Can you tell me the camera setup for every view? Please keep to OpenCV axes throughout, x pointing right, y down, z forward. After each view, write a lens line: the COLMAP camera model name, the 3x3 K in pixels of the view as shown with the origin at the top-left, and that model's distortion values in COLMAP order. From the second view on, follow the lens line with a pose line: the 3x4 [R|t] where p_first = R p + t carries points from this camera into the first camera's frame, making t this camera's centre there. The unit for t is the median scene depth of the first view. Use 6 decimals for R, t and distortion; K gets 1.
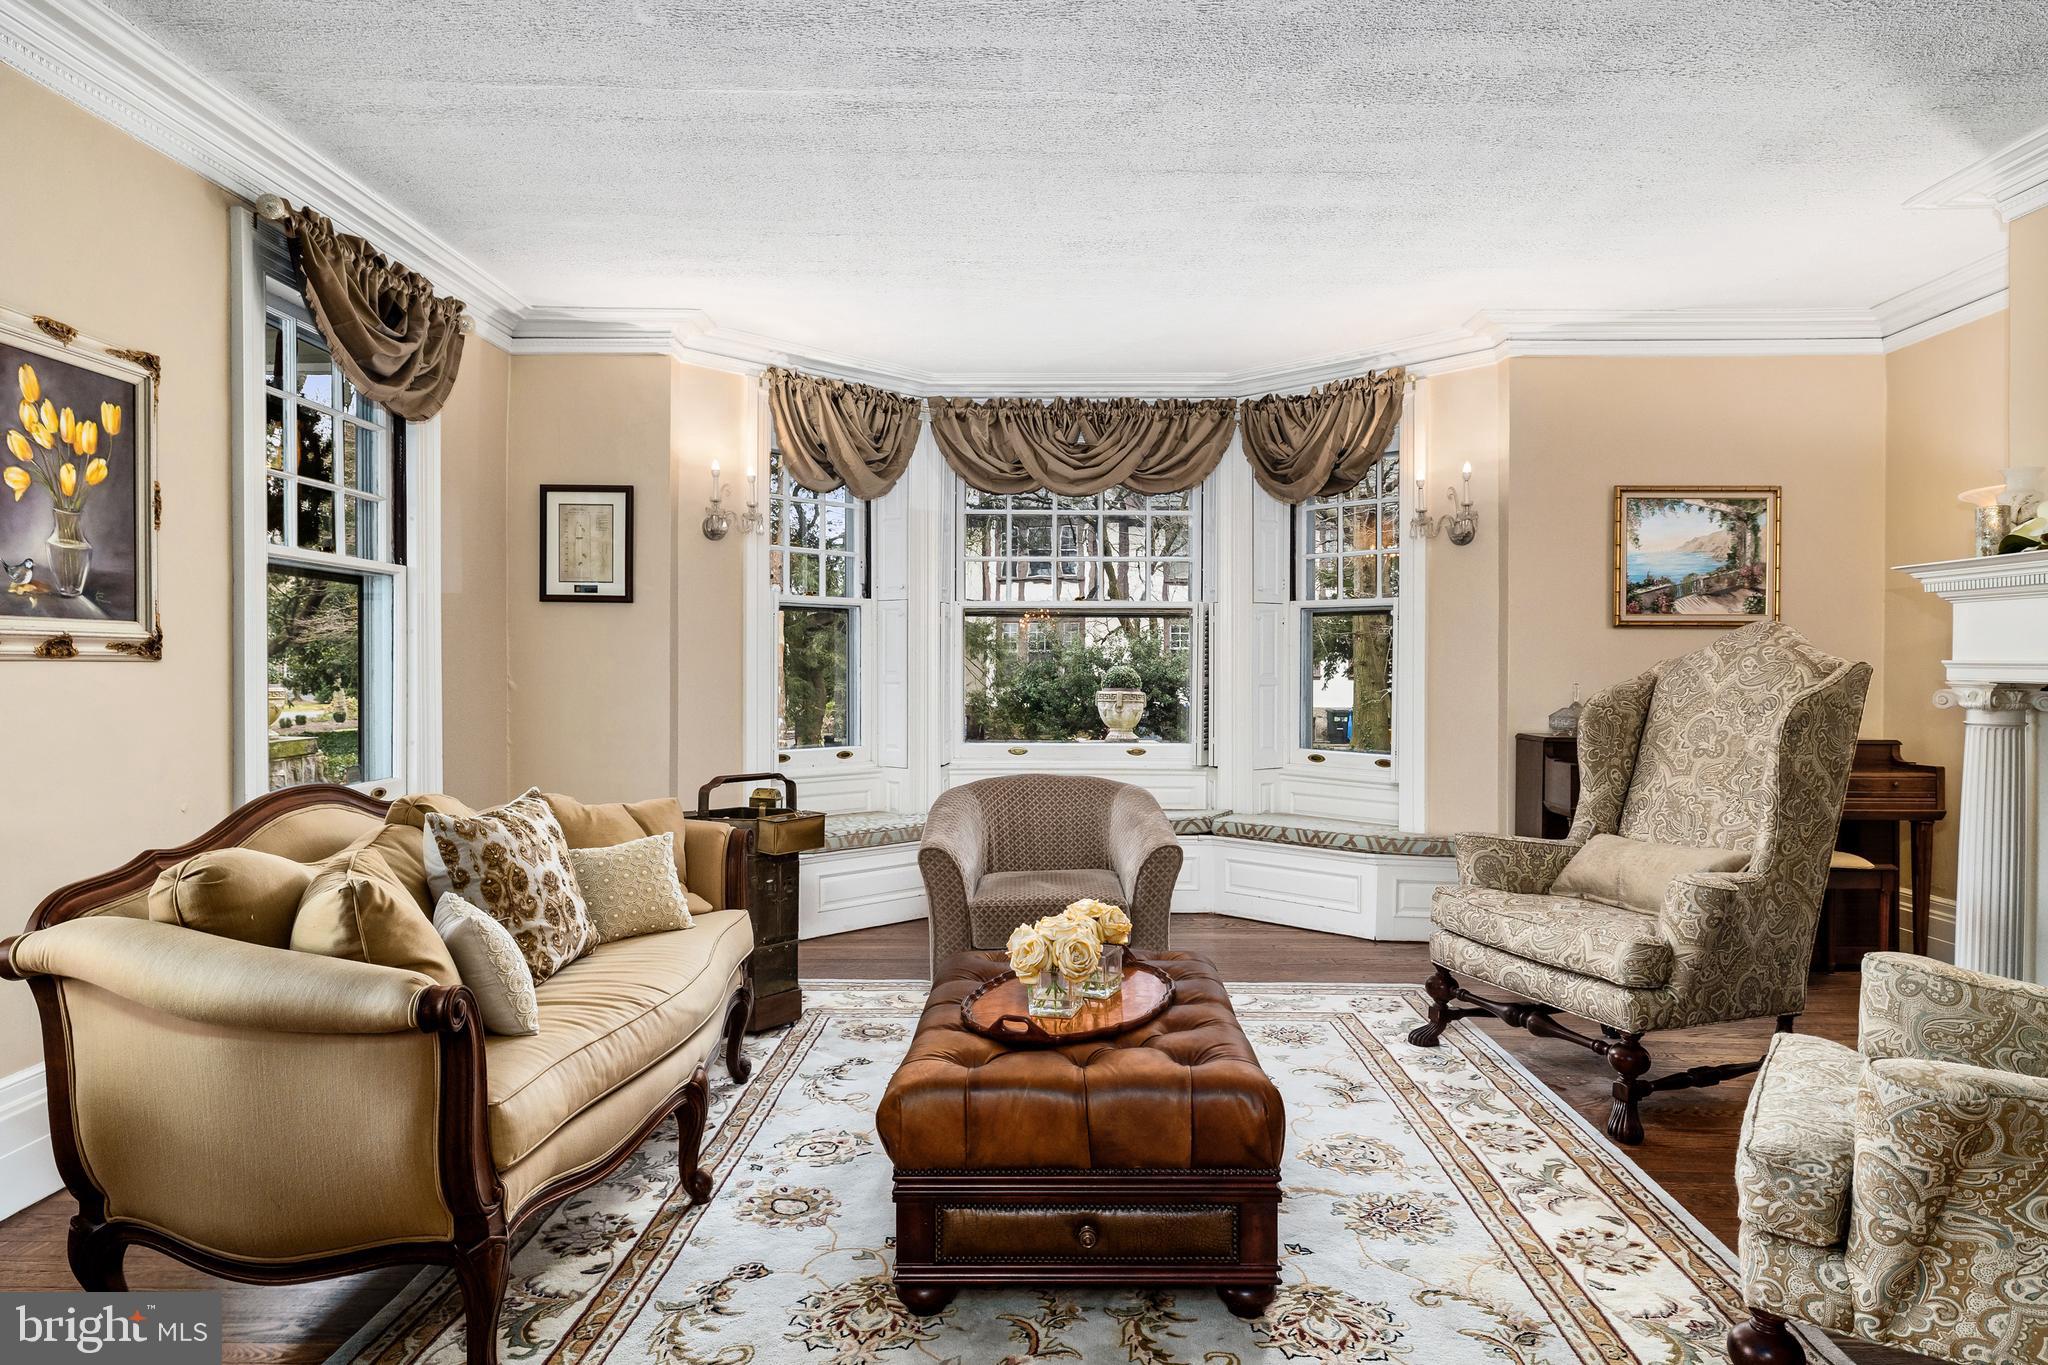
lens RADIAL K [[1207.9, 0, 1016.0], [0, 1207.9, 684.2], [0, 0, 1]] dist [-0.005845, 0.001269]
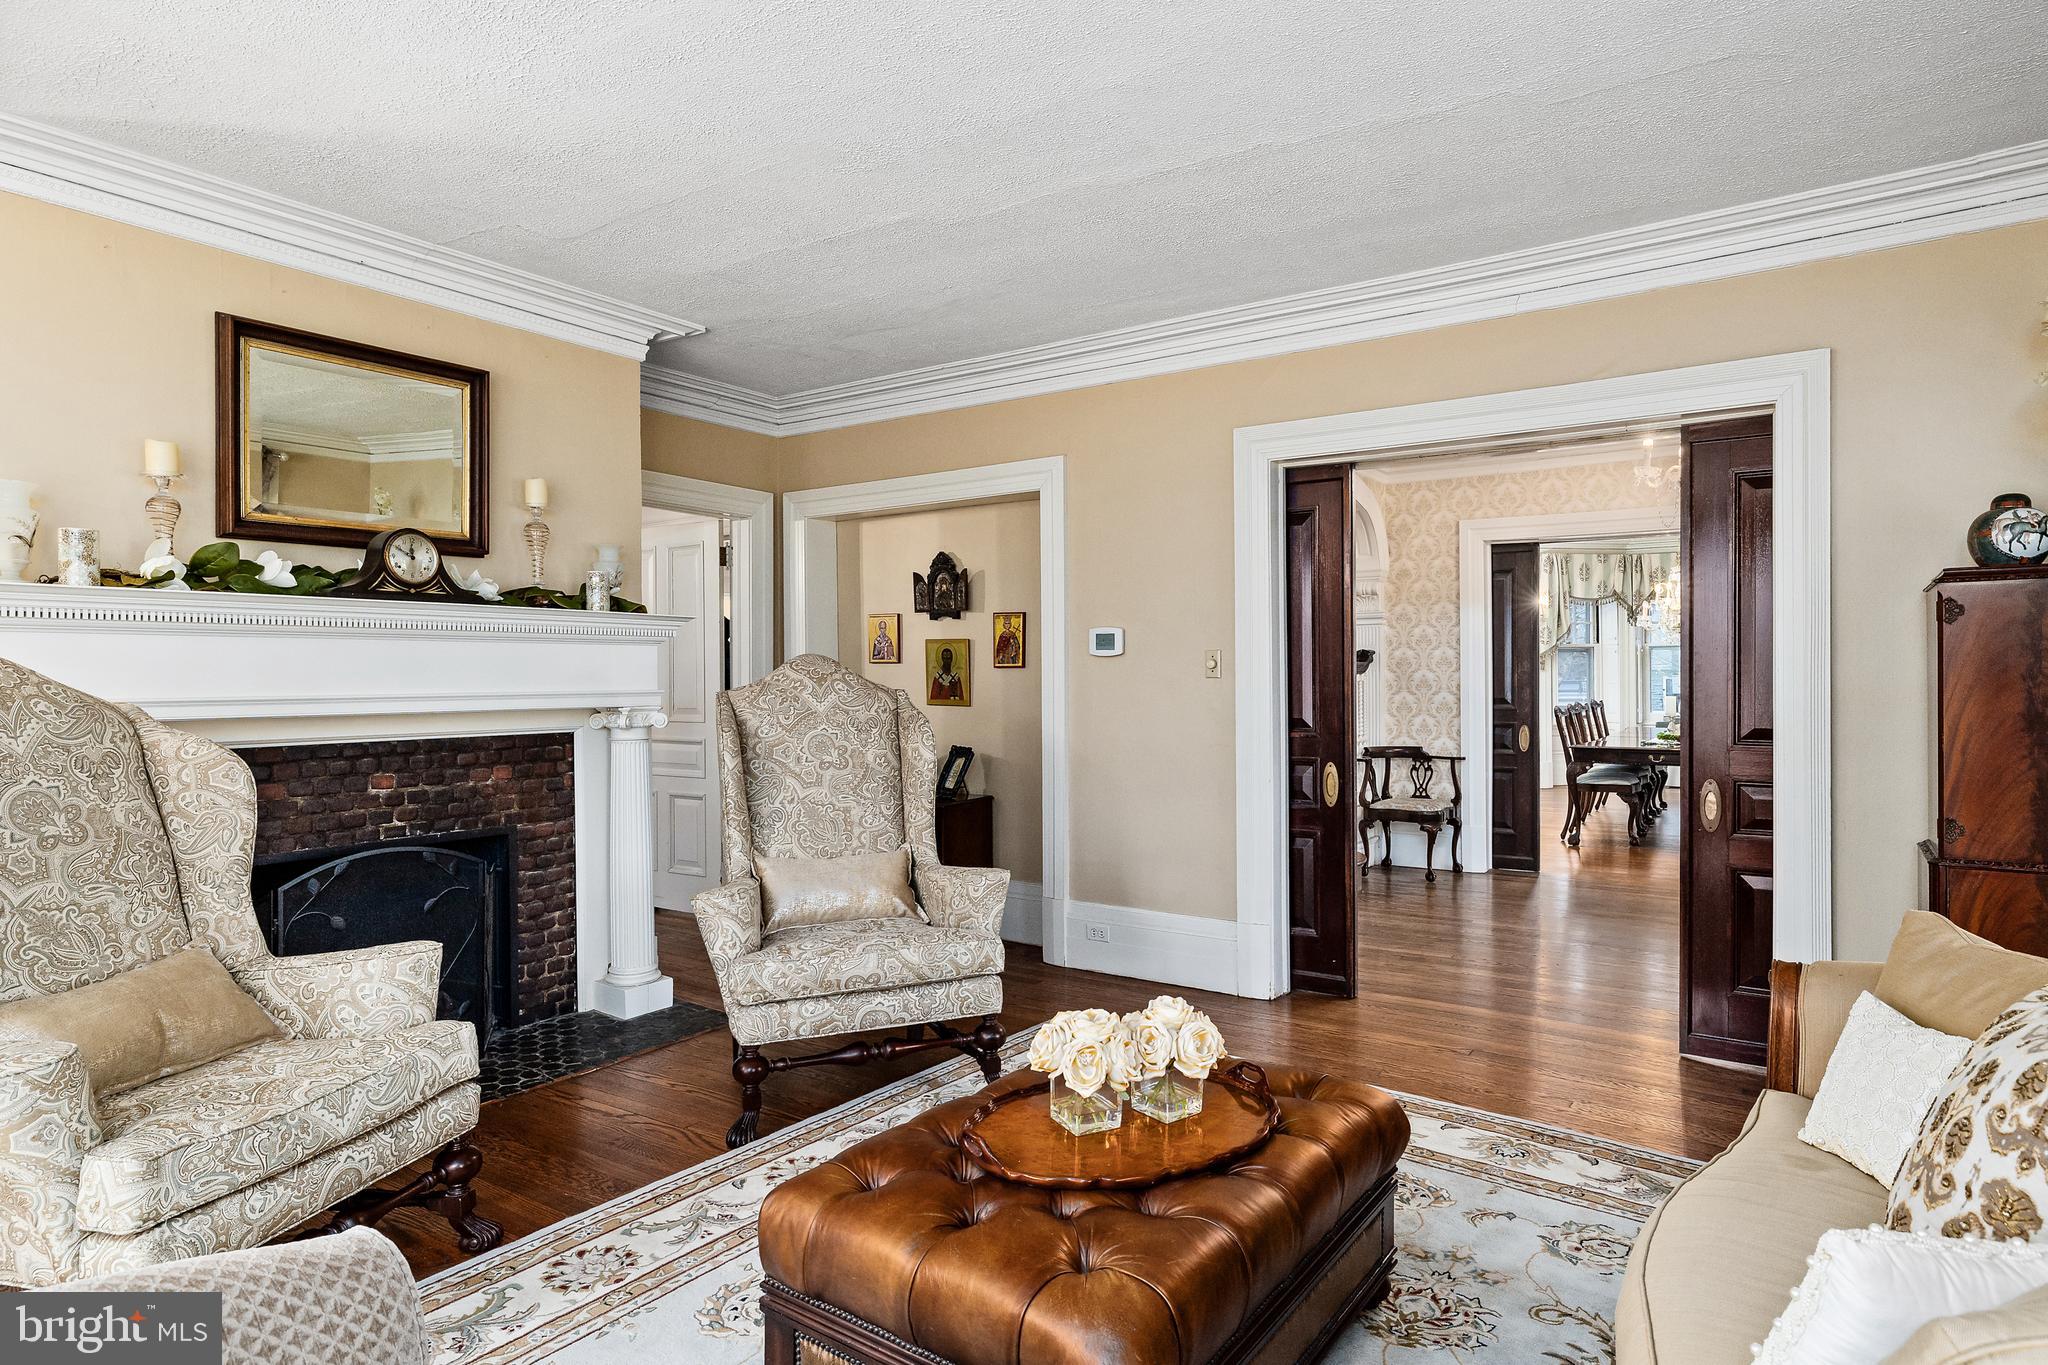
lens RADIAL K [[1144.6, 0, 1012.3], [0, 1144.6, 684.1], [0, 0, 1]] dist [-0.000876, 0.000541]
pose [[-0.824665, -0.001534, 0.565619, -0.347188], [0.012223, 0.999714, 0.020533, -0.056739], [-0.565489, 0.023846, -0.824411, 1.758068]]
